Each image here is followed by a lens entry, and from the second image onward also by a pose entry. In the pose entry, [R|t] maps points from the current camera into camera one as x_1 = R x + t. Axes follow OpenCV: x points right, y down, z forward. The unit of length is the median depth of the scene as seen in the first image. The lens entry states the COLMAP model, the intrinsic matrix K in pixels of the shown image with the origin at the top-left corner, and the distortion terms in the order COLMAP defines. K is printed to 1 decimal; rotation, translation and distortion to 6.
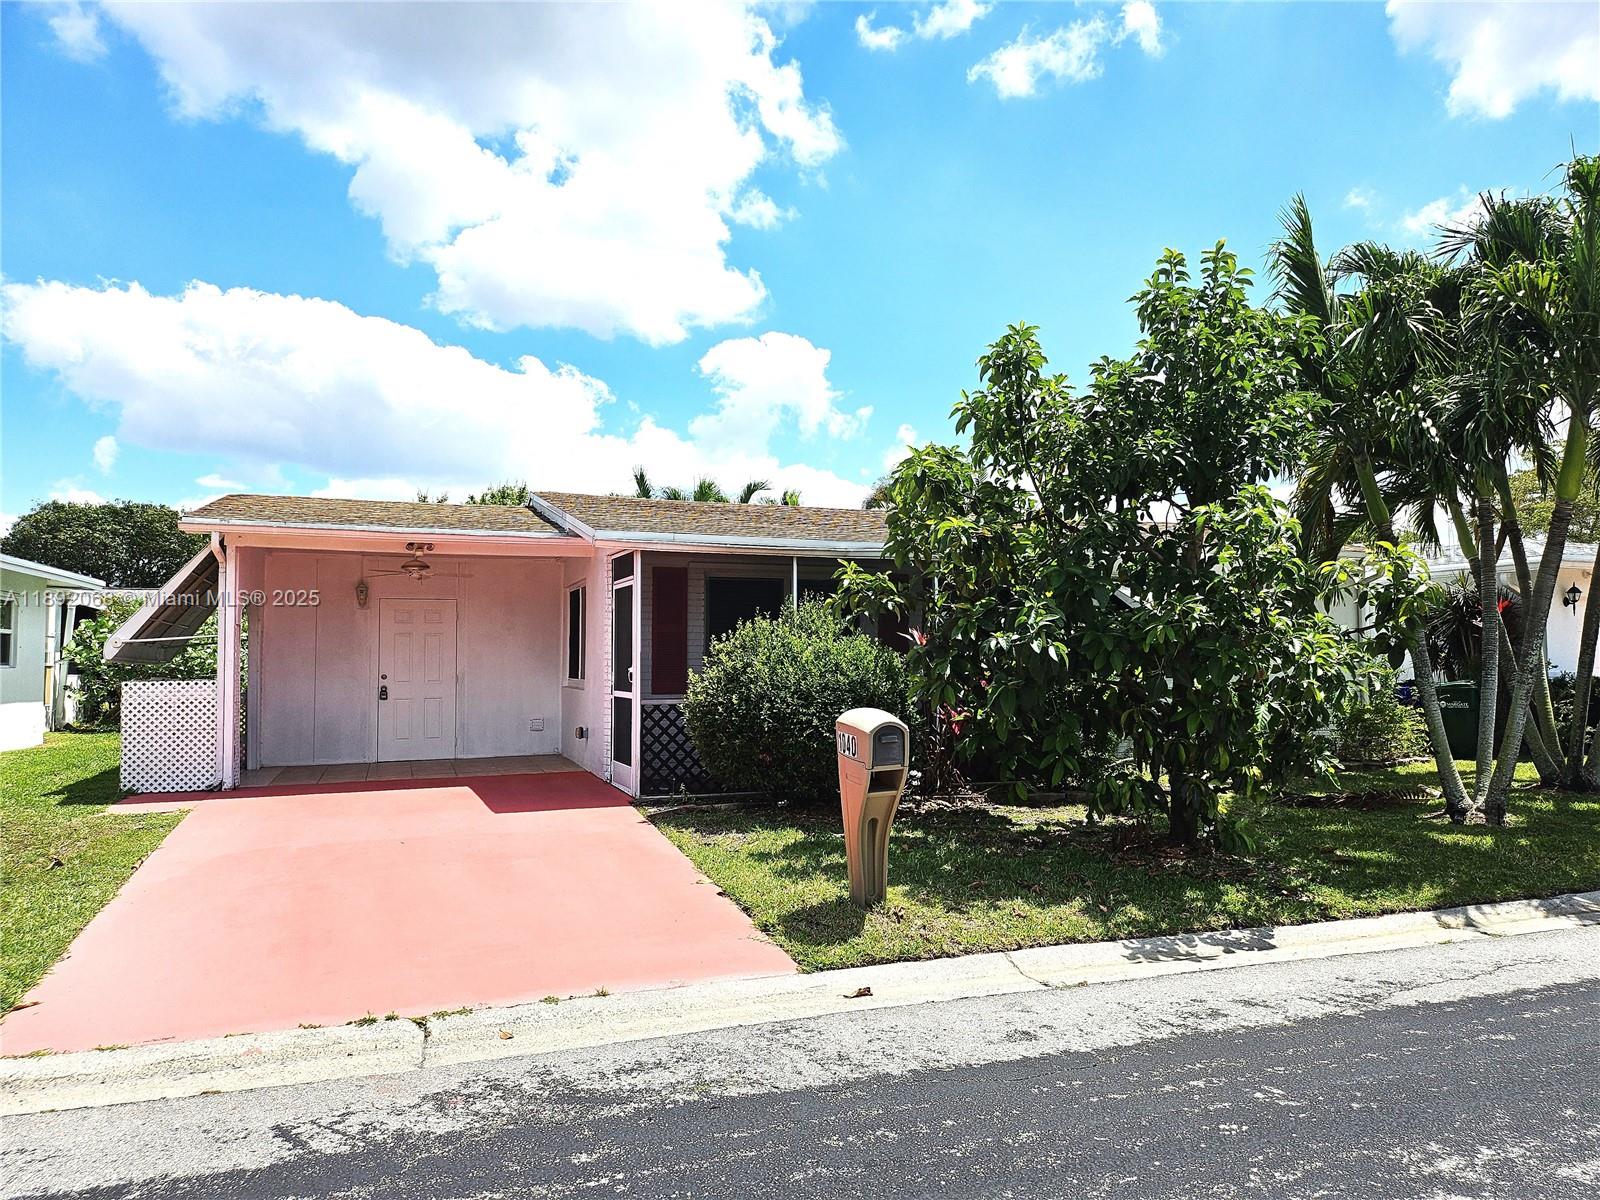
lens RADIAL K [[1117.9, 0, 783.0], [0, 1117.9, 610.1], [0, 0, 1]] dist [0.084604, -0.099656]
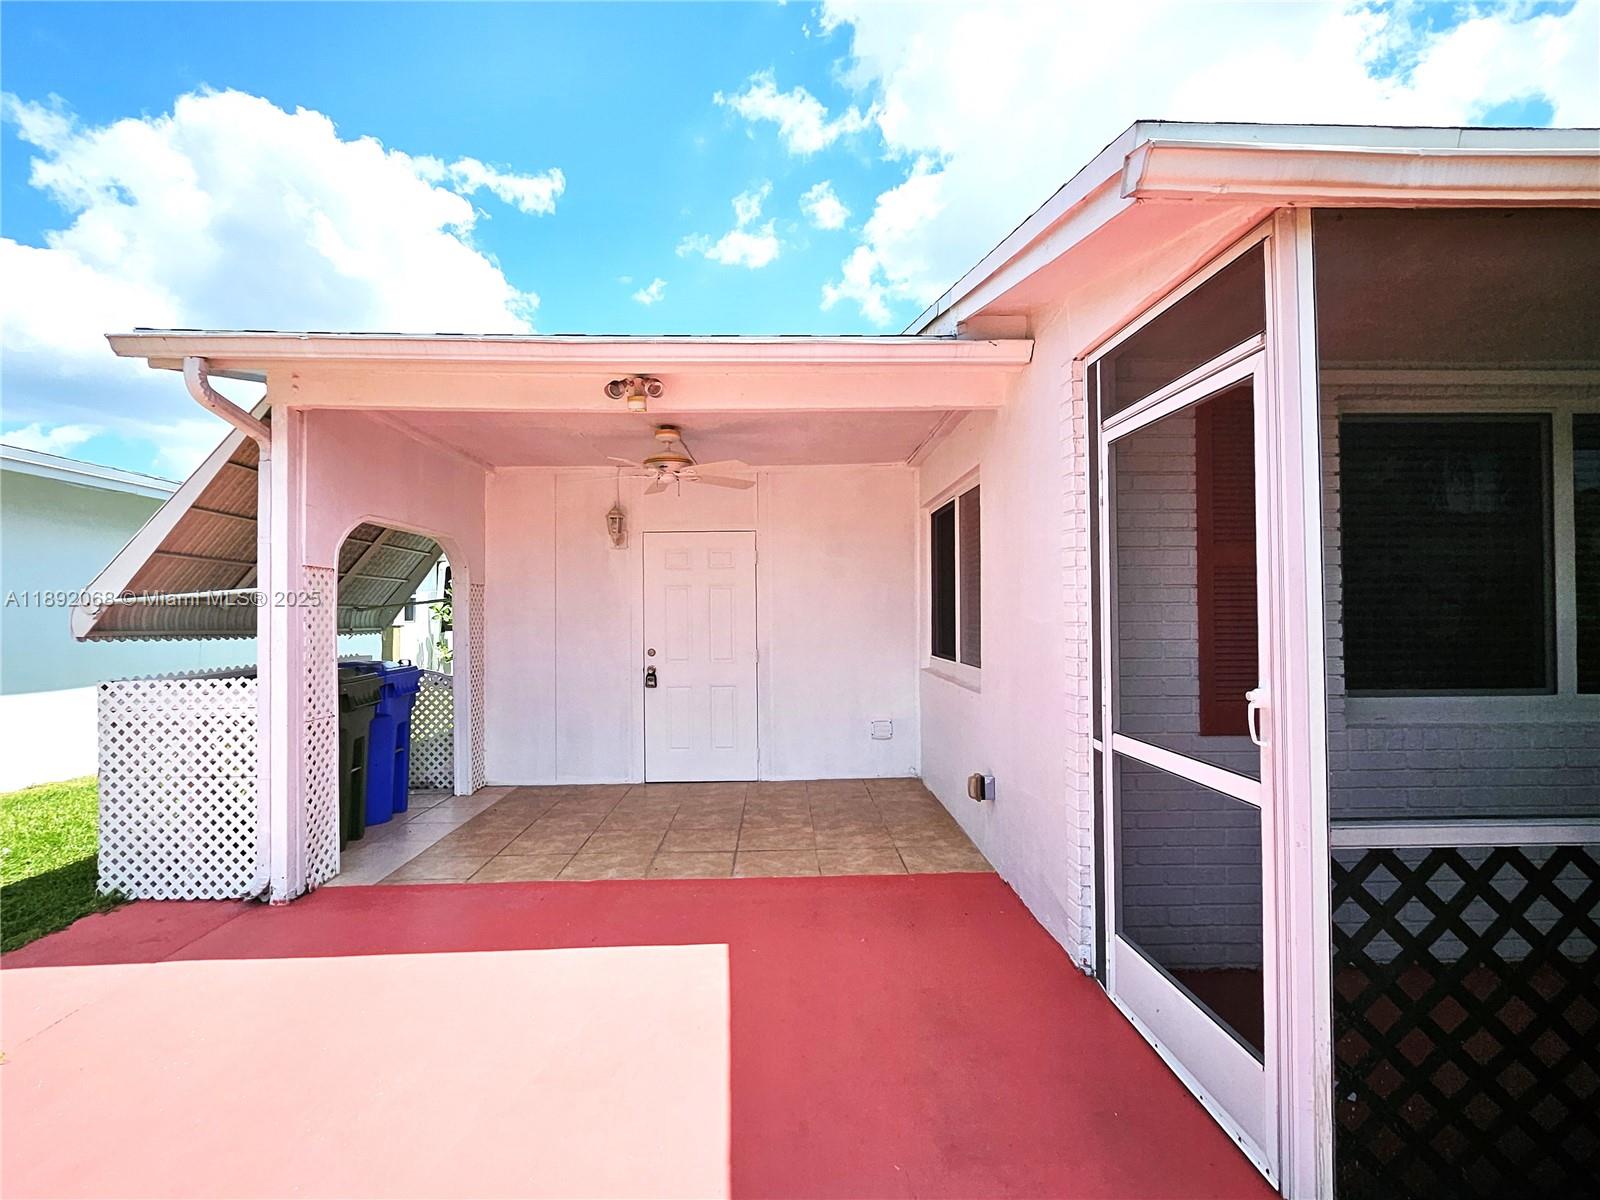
lens RADIAL K [[694.8, 0, 800.0], [0, 694.8, 600.0], [0, 0, 1]] dist [0.009275, 0.000067]
pose [[0.951336, -0.008562, -0.308038, -0.182110], [0.018625, 0.999384, 0.029742, 0.022806], [0.307593, -0.034032, 0.950909, 0.791300]]
